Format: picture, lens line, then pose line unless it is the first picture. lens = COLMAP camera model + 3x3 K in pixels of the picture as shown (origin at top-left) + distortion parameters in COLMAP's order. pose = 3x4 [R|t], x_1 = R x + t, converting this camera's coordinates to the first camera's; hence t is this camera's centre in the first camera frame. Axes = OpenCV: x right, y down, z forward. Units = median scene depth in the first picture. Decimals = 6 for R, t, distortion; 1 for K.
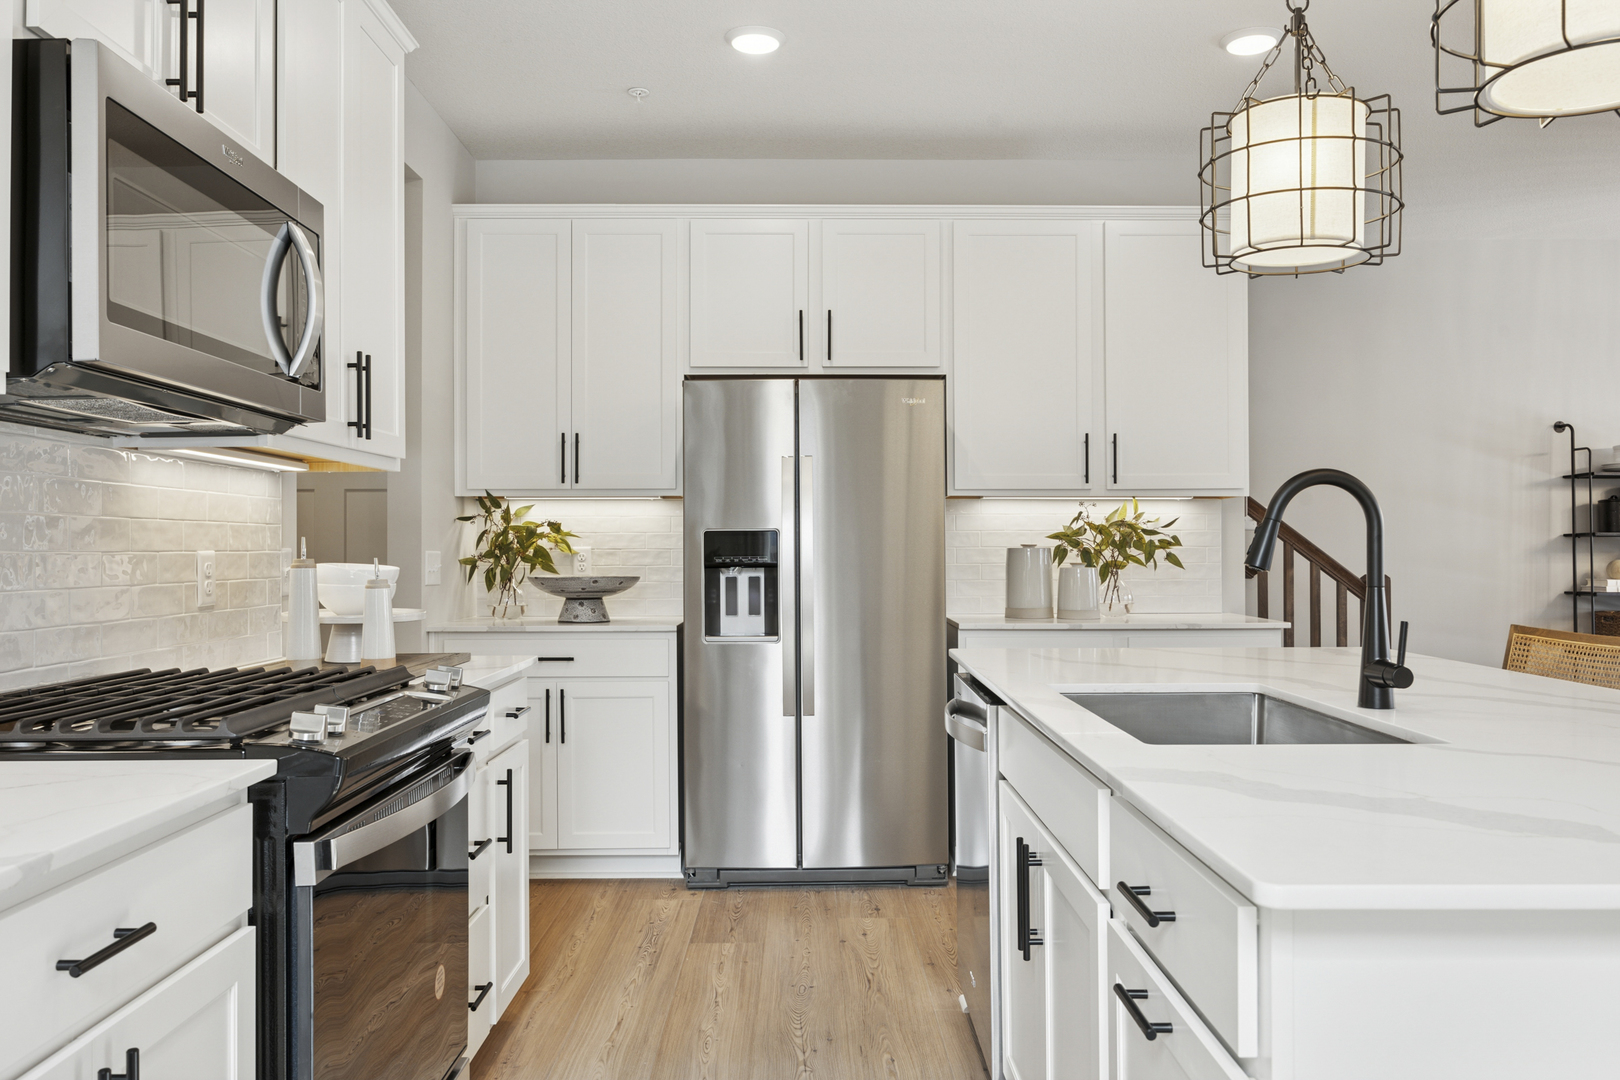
lens RADIAL K [[1227.3, 0, 810.0], [0, 1227.3, 540.0], [0, 0, 1]] dist [0.001270, -0.002210]
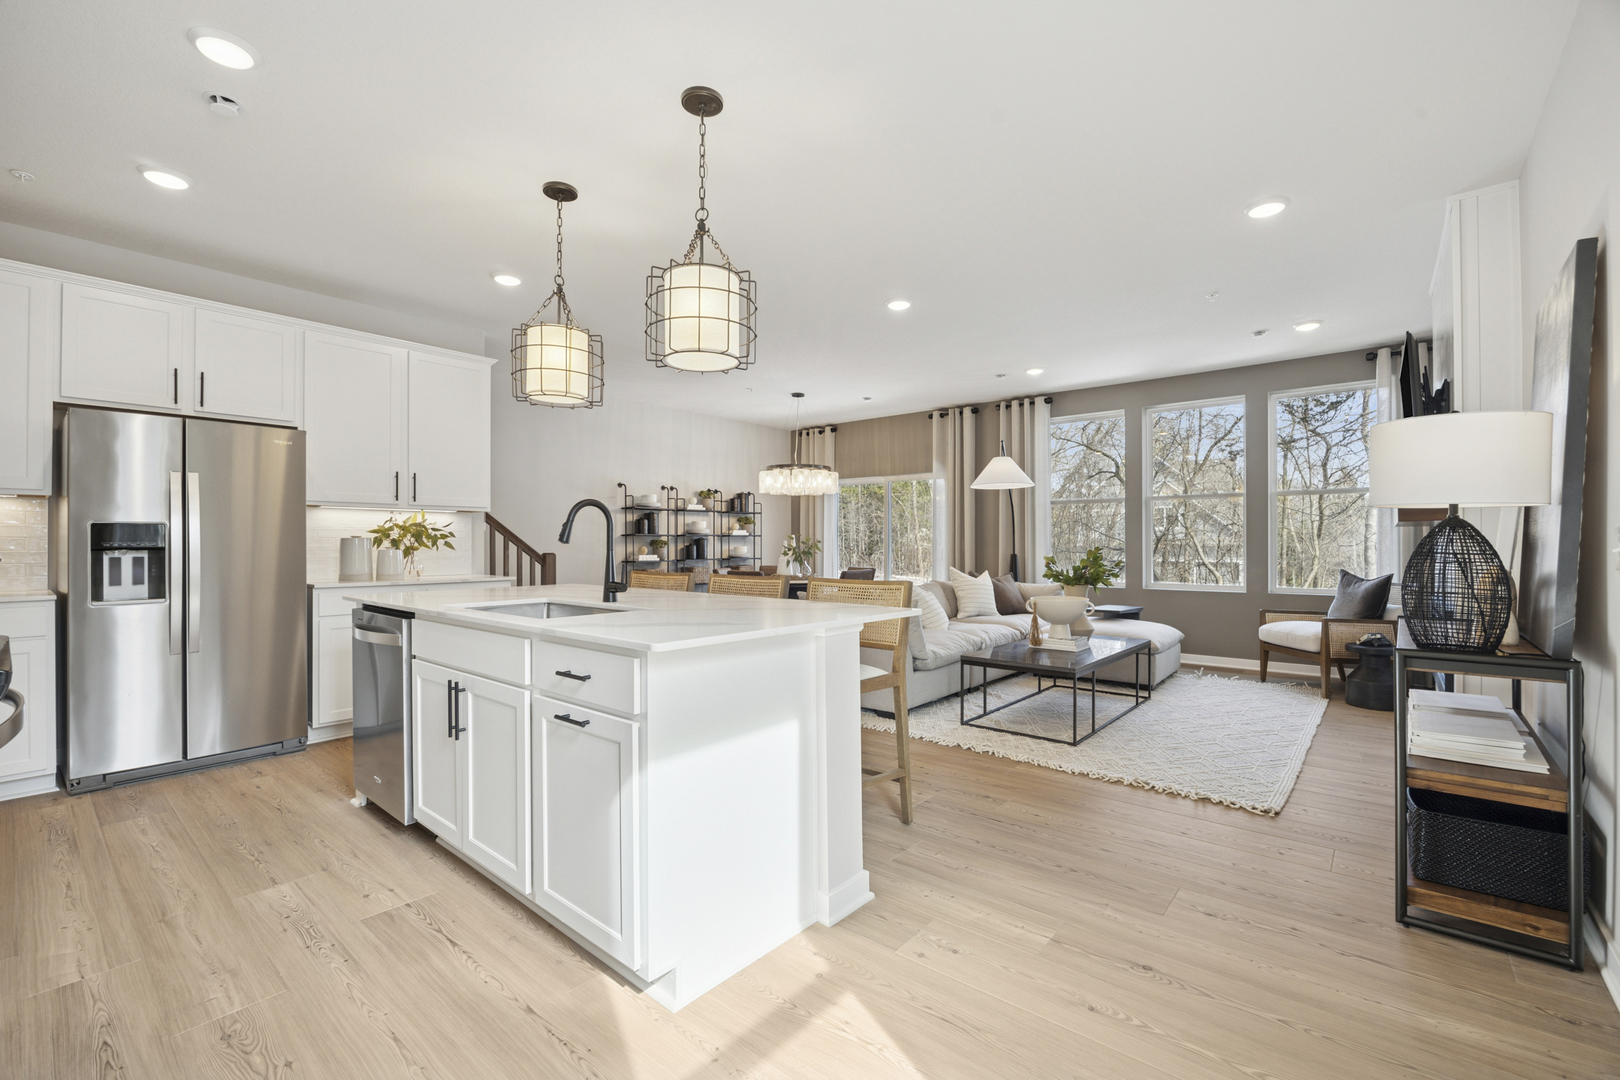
lens RADIAL K [[688.7, 0, 810.3], [0, 688.7, 548.5], [0, 0, 1]] dist [-0.008880, 0.000087]
pose [[0.650698, -0.004359, 0.759324, -0.136380], [-0.004700, 0.999941, 0.009768, 0.009364], [-0.759322, -0.009925, 0.650639, -0.070244]]
